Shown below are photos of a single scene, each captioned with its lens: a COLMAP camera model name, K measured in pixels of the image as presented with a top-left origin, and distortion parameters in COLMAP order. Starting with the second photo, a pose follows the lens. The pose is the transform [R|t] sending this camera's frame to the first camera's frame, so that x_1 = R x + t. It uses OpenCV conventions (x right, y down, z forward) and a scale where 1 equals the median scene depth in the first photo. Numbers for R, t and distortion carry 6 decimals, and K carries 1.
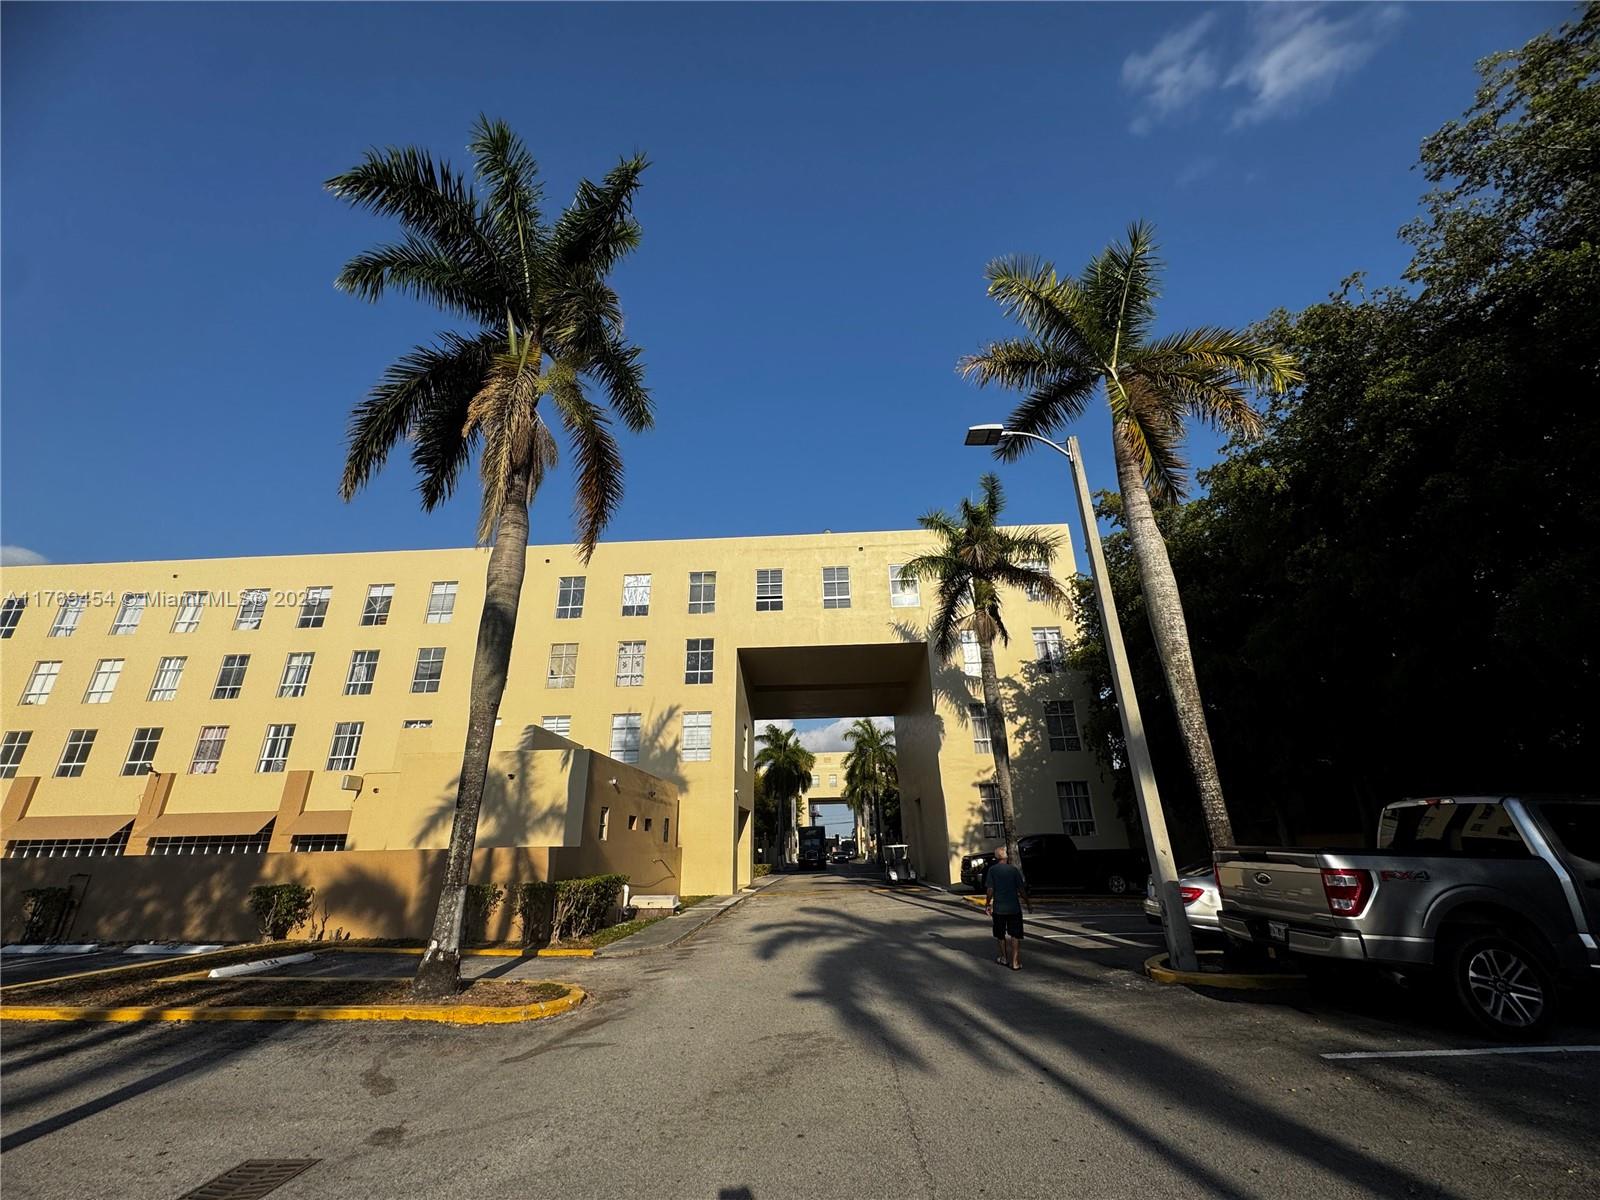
lens RADIAL K [[552.8, 0, 797.4], [0, 552.8, 665.7], [0, 0, 1]] dist [0.000162, 0.000023]
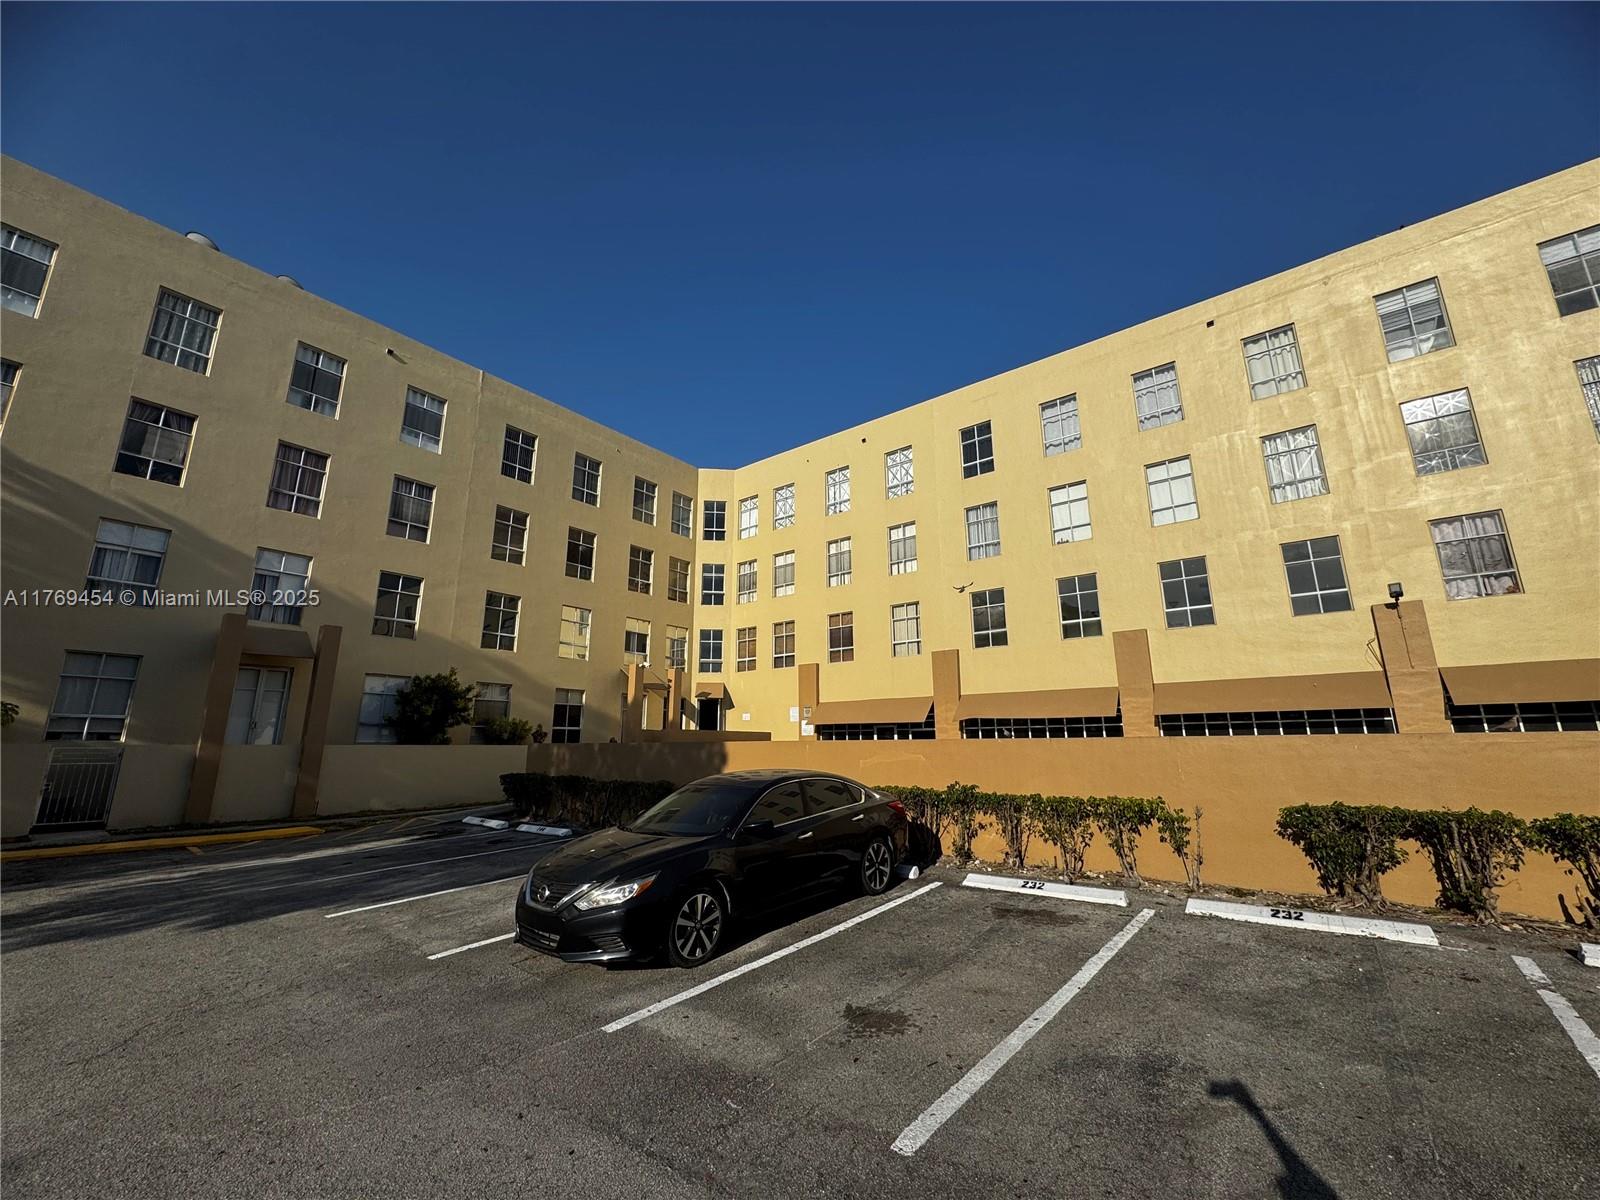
lens RADIAL K [[638.3, 0, 800.0], [0, 638.3, 600.0], [0, 0, 1]] dist [-0.000140, 0.000014]
pose [[0.832137, -0.119333, -0.541579, -0.788354], [0.174585, 0.983290, 0.051589, 0.025210], [0.526372, -0.137481, 0.839066, 0.042416]]
